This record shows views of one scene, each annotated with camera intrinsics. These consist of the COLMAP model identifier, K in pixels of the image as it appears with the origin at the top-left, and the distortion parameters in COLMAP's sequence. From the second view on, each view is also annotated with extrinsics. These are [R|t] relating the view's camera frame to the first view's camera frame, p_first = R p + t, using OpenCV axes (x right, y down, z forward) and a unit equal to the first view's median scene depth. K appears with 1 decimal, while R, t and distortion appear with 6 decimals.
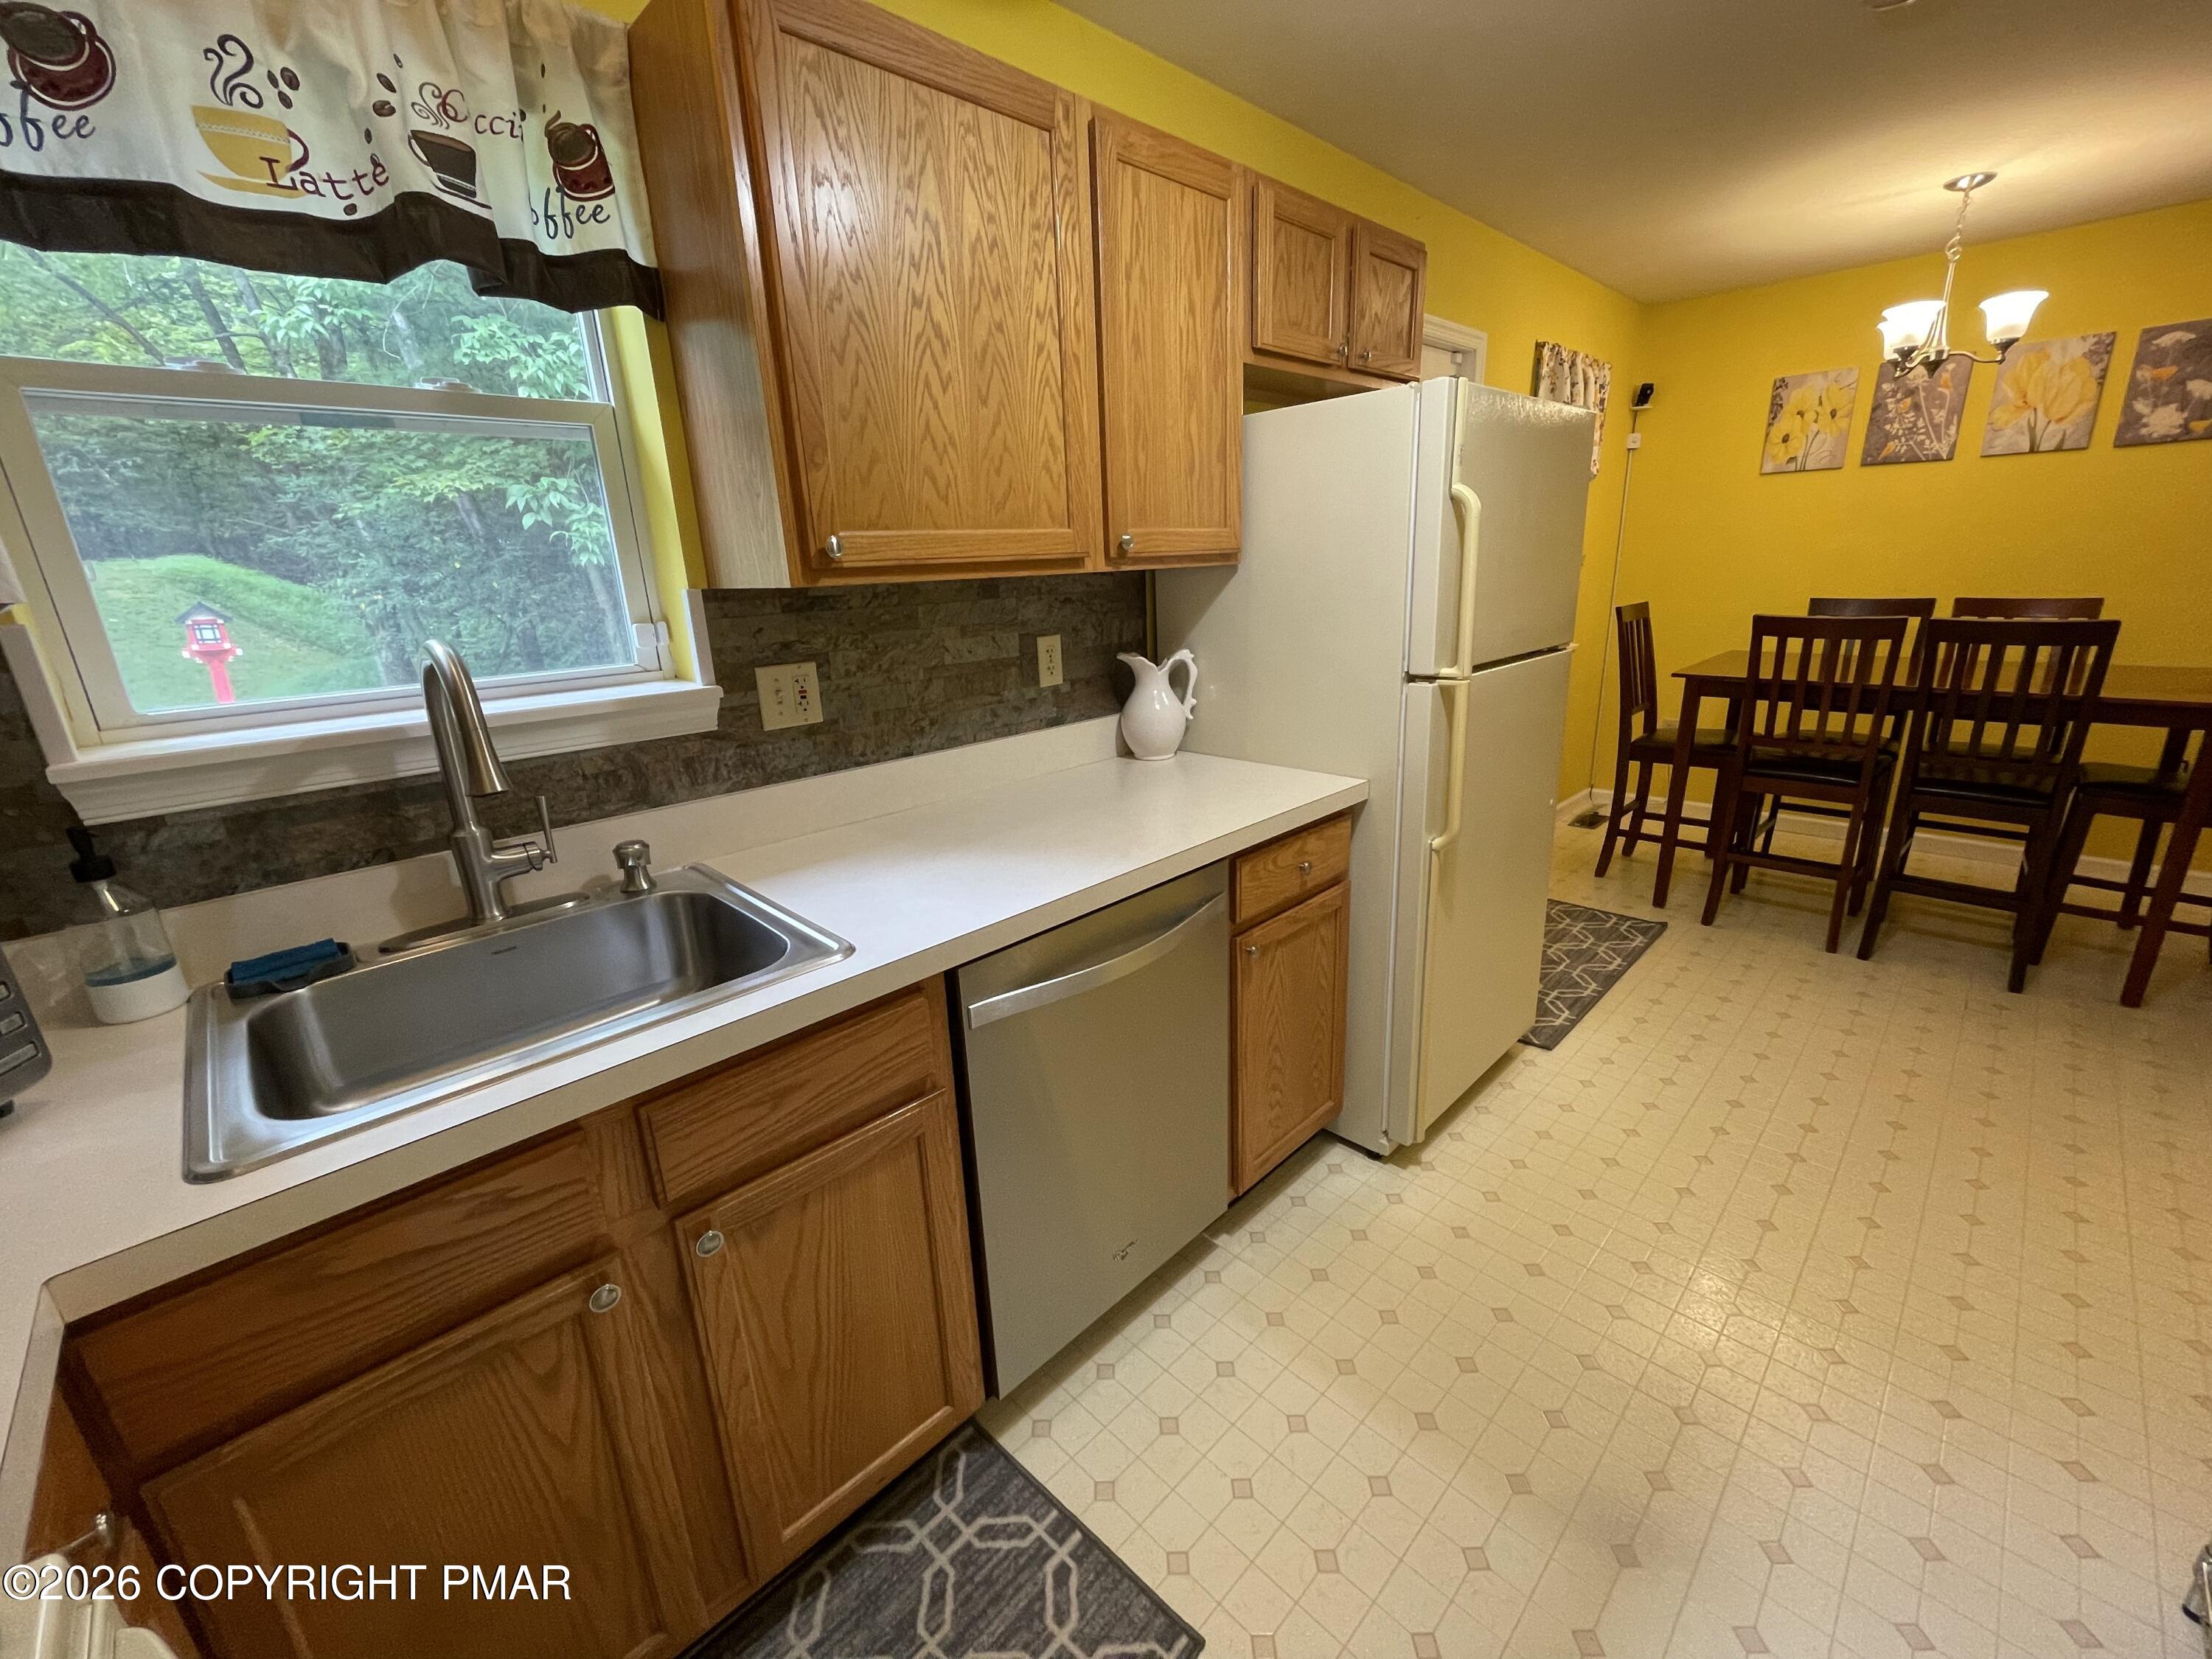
lens RADIAL K [[893.0, 0, 1106.0], [0, 893.0, 829.5], [0, 0, 1]] dist [-0.007528, 0.000484]
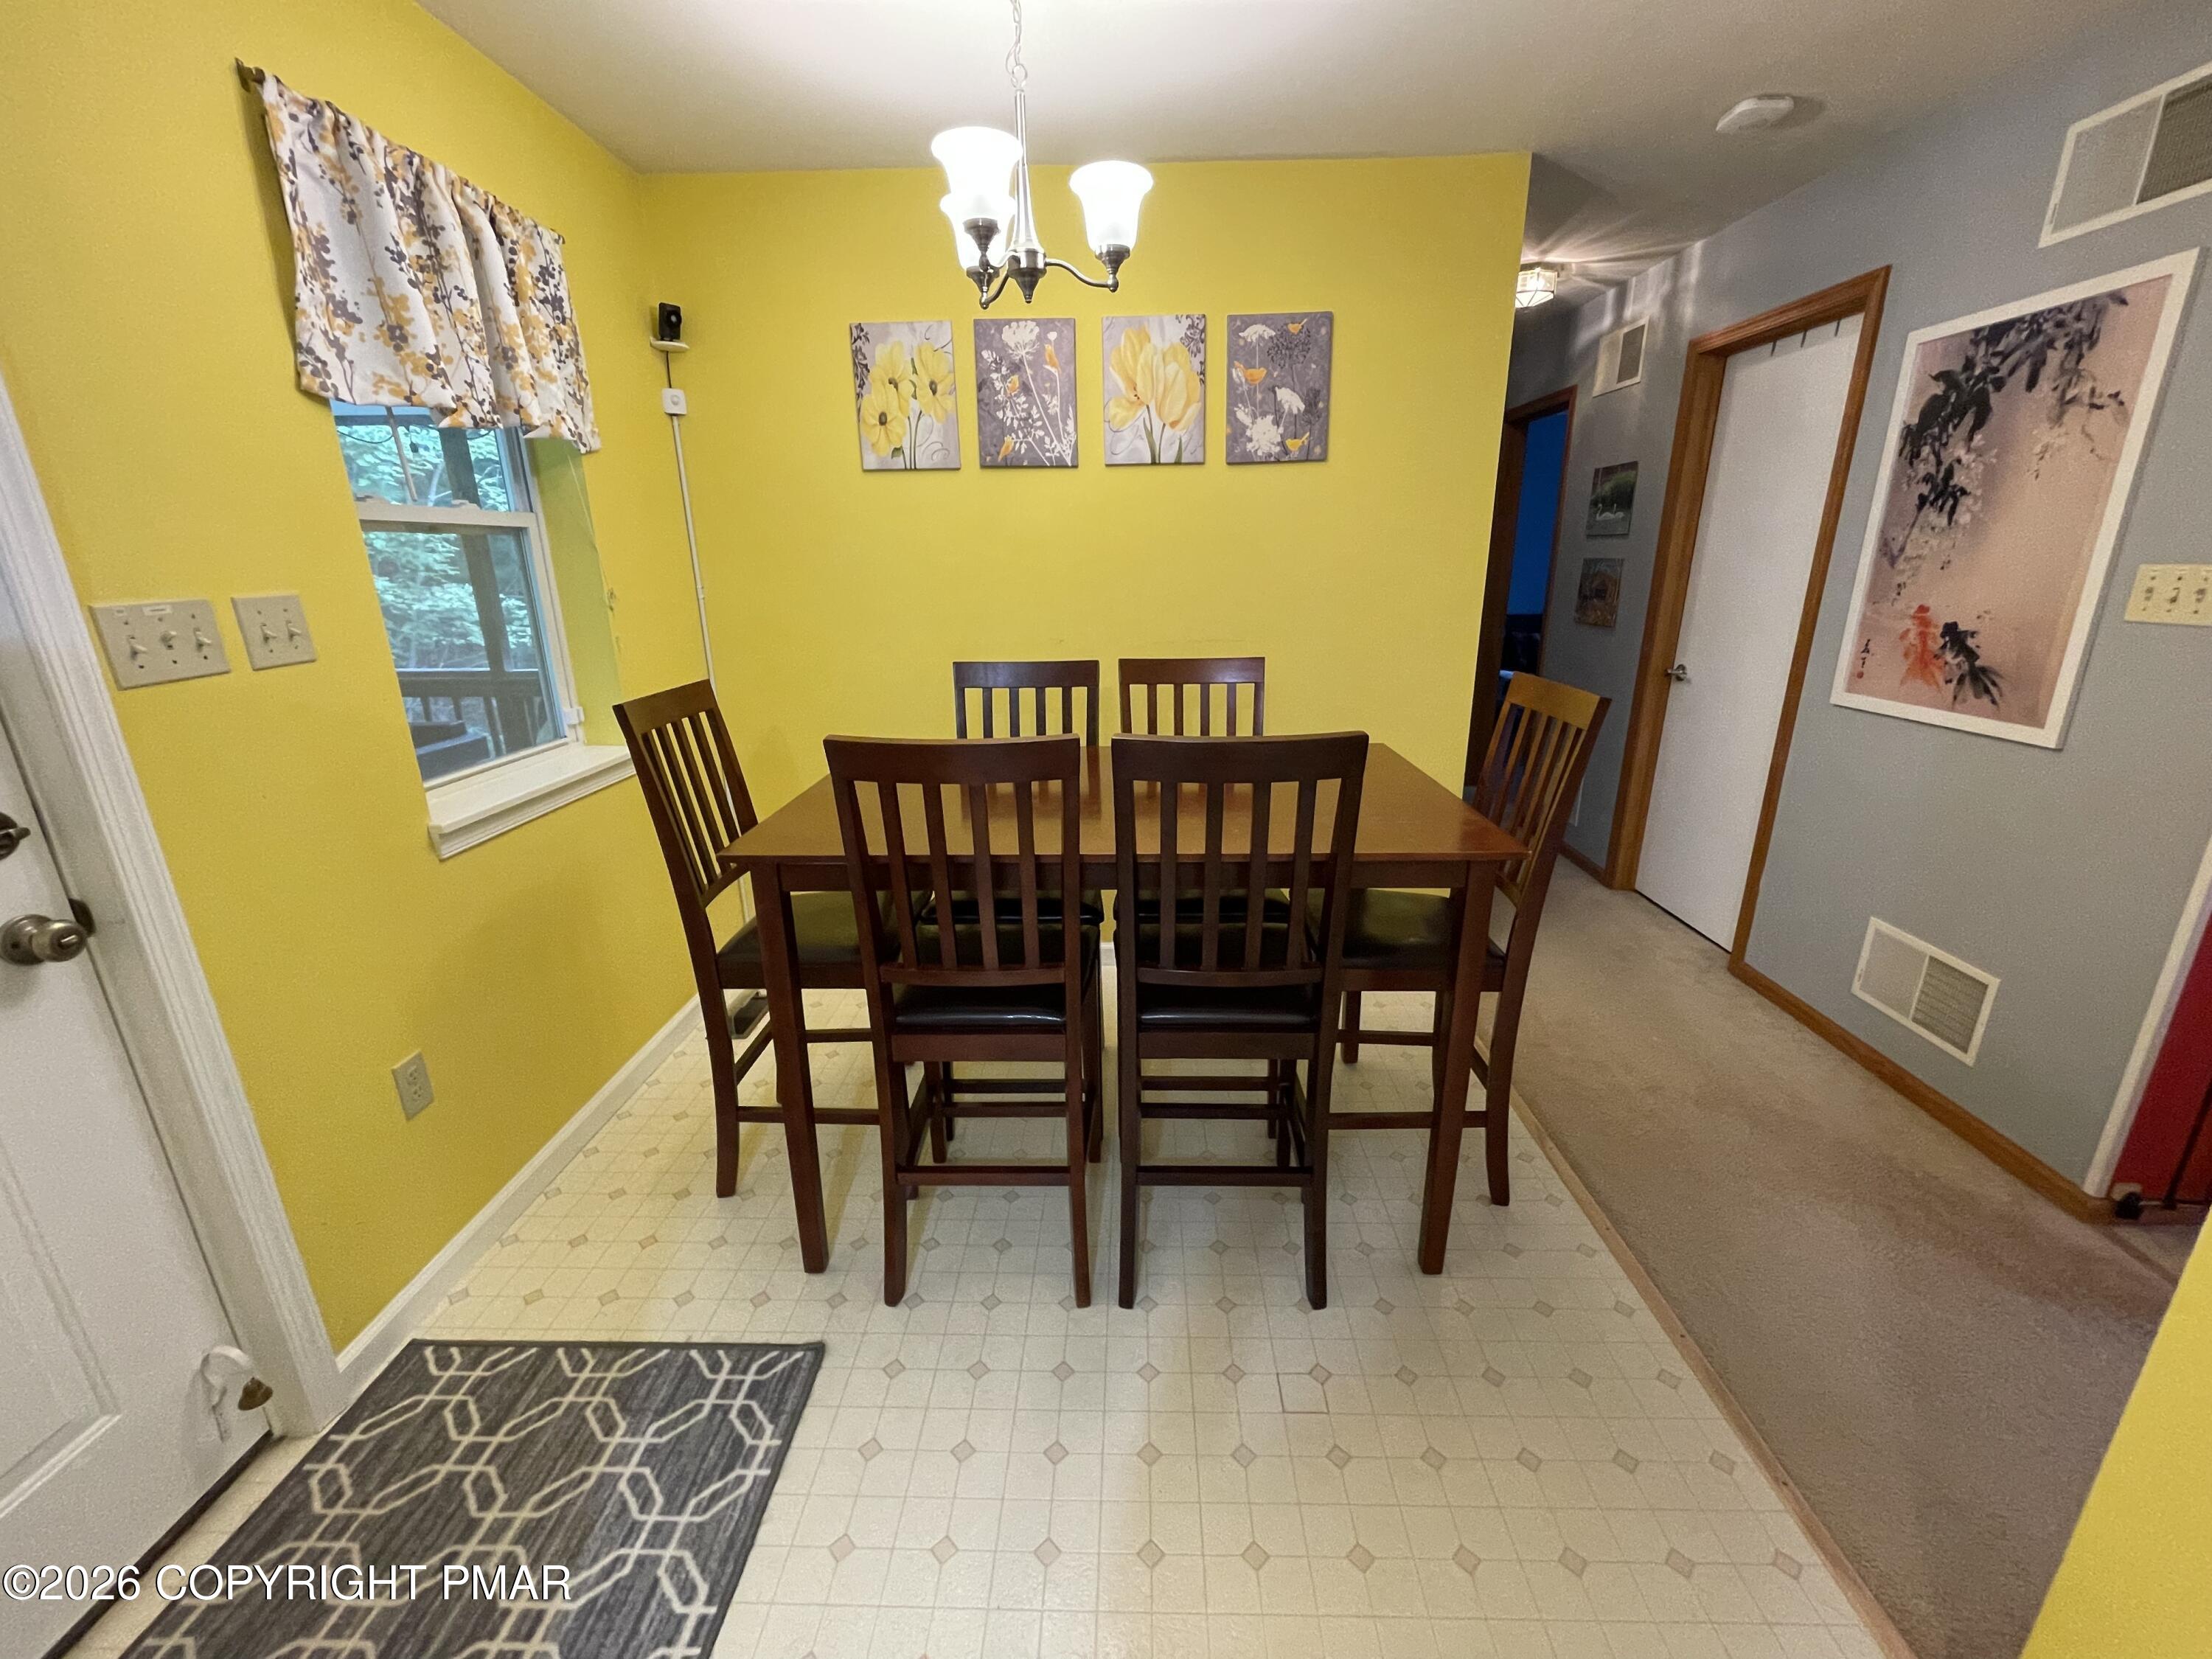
lens RADIAL K [[909.0, 0, 1106.0], [0, 909.0, 829.5], [0, 0, 1]] dist [0.009130, -0.000232]
pose [[0.721564, -0.173526, 0.670249, 0.451852], [0.186145, 0.981059, 0.053598, -0.172991], [-0.666854, 0.086089, 0.740199, 0.493041]]
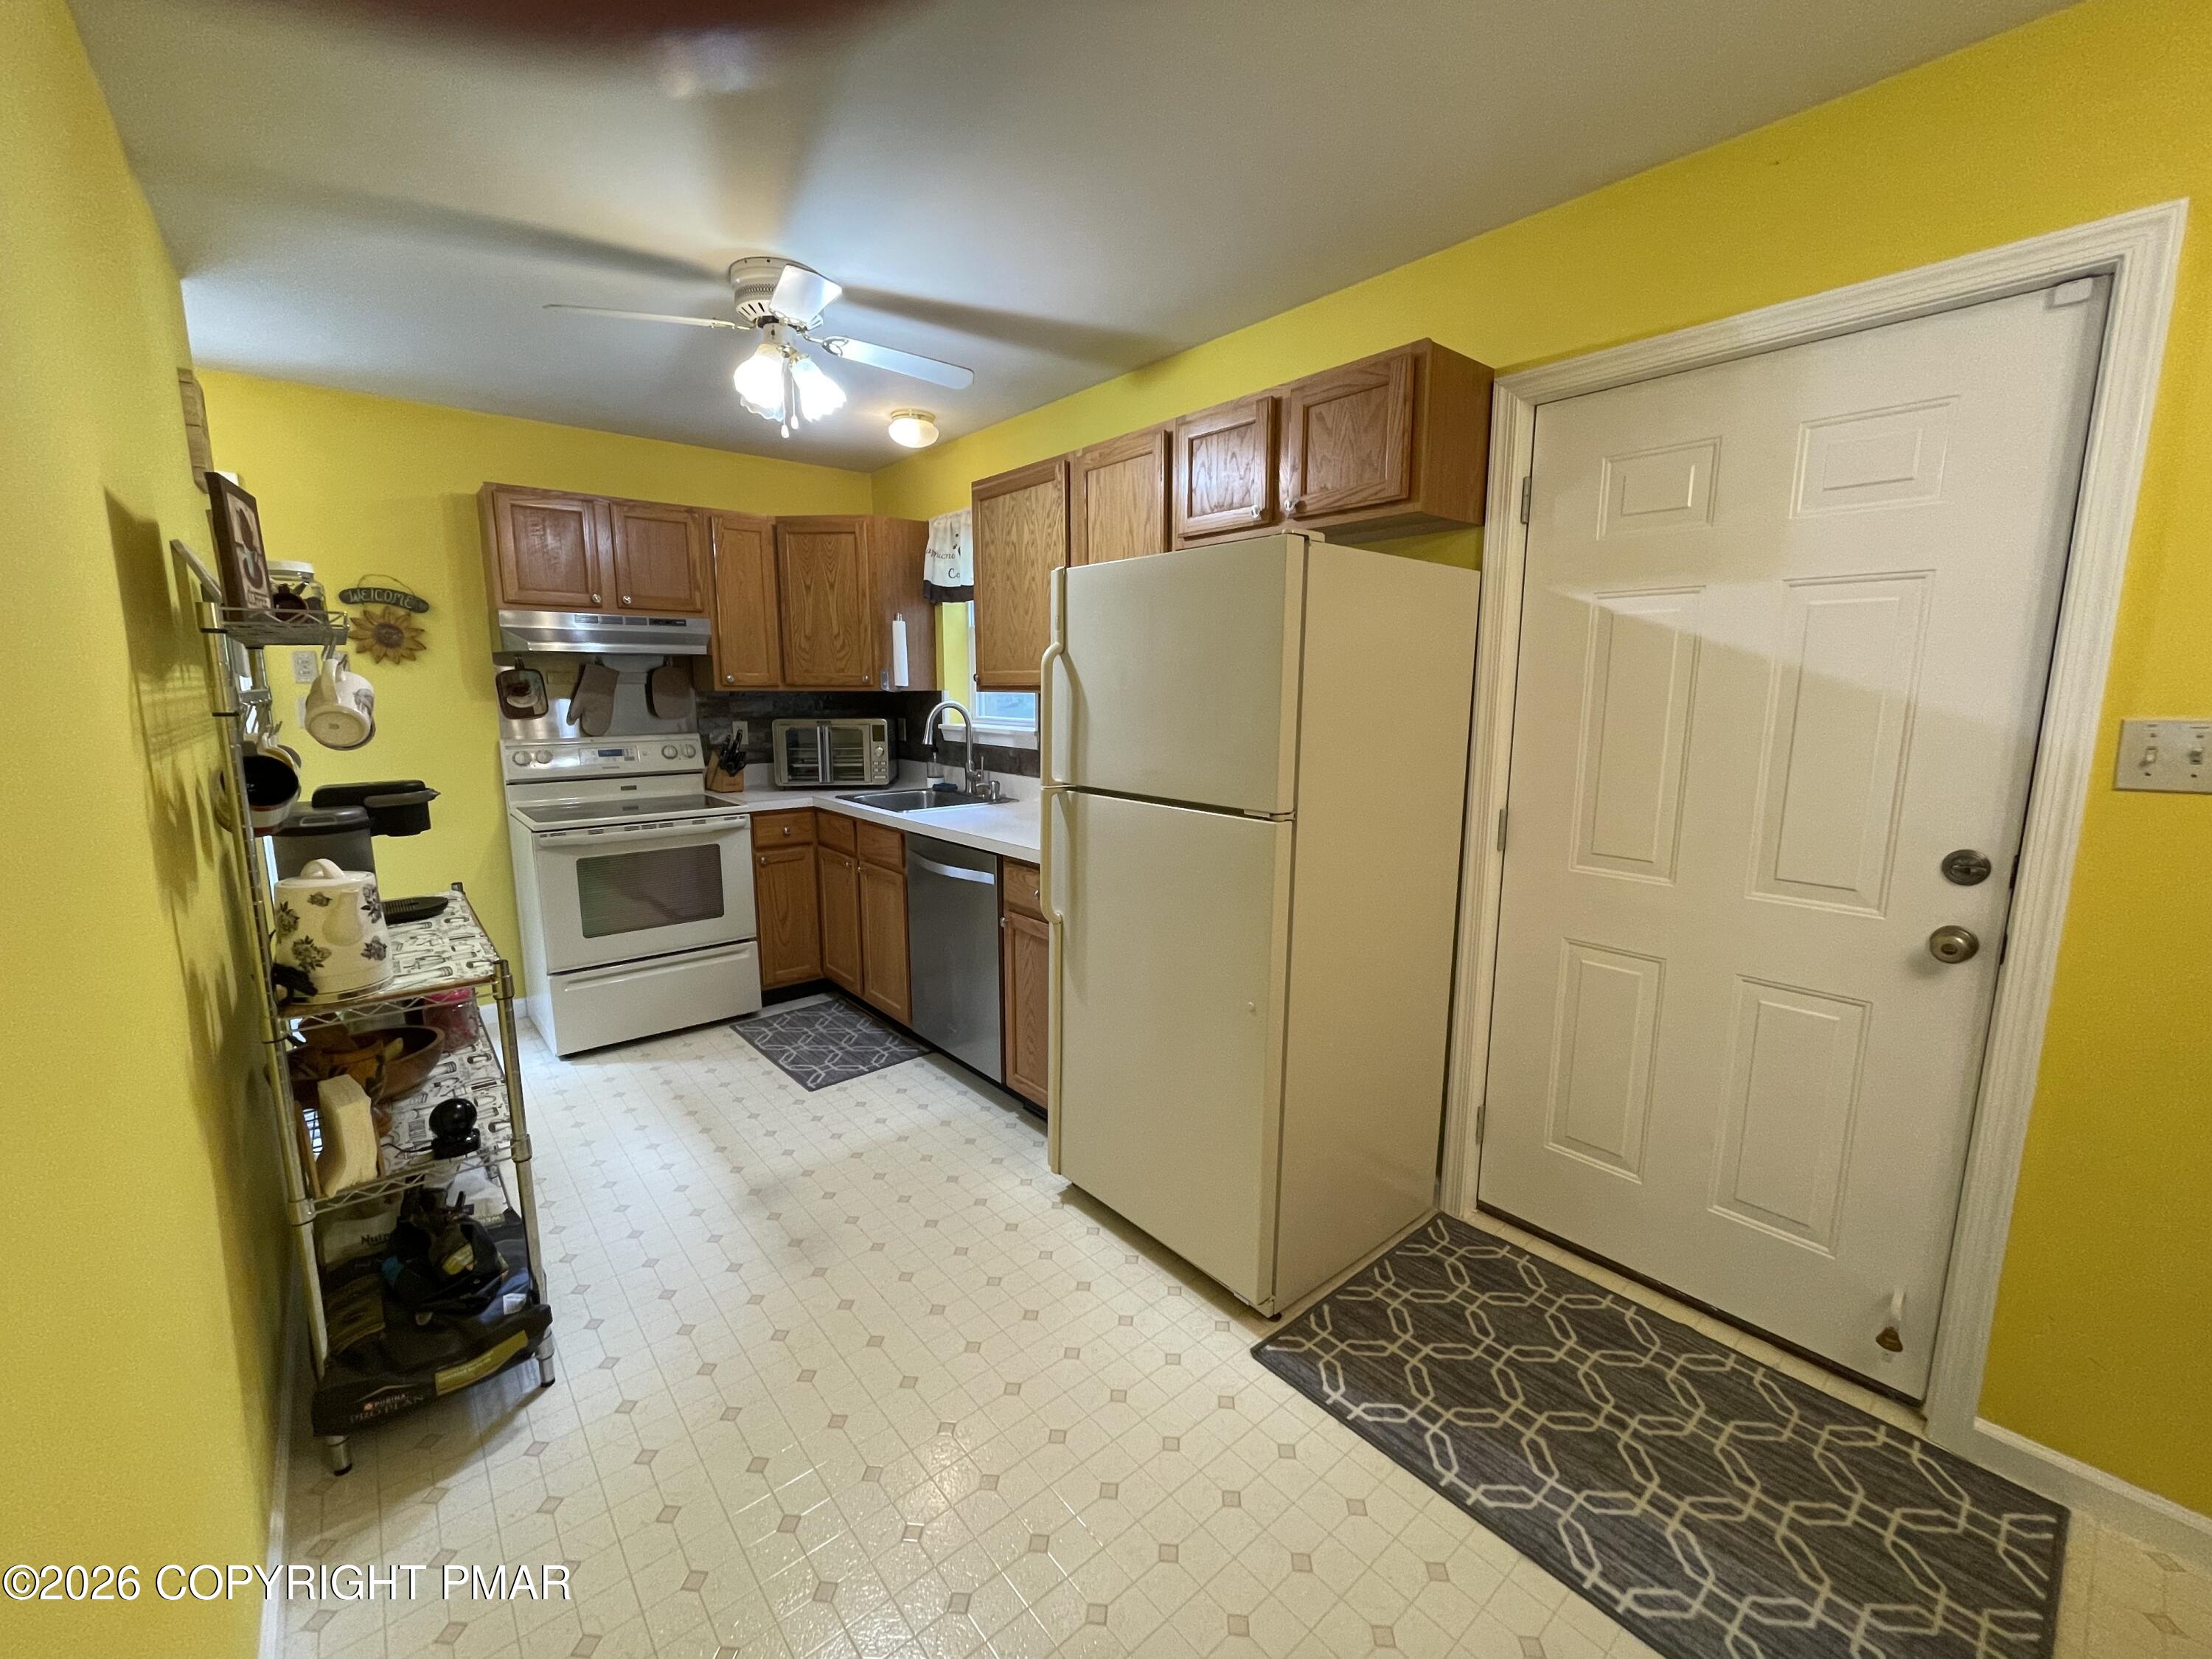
lens RADIAL K [[893.0, 0, 1106.0], [0, 893.0, 829.5], [0, 0, 1]] dist [-0.007528, 0.000484]
pose [[-0.076537, 0.197642, -0.977282, 0.879153], [-0.290570, 0.933190, 0.211482, -0.215801], [0.953788, 0.300155, -0.013994, 0.586734]]
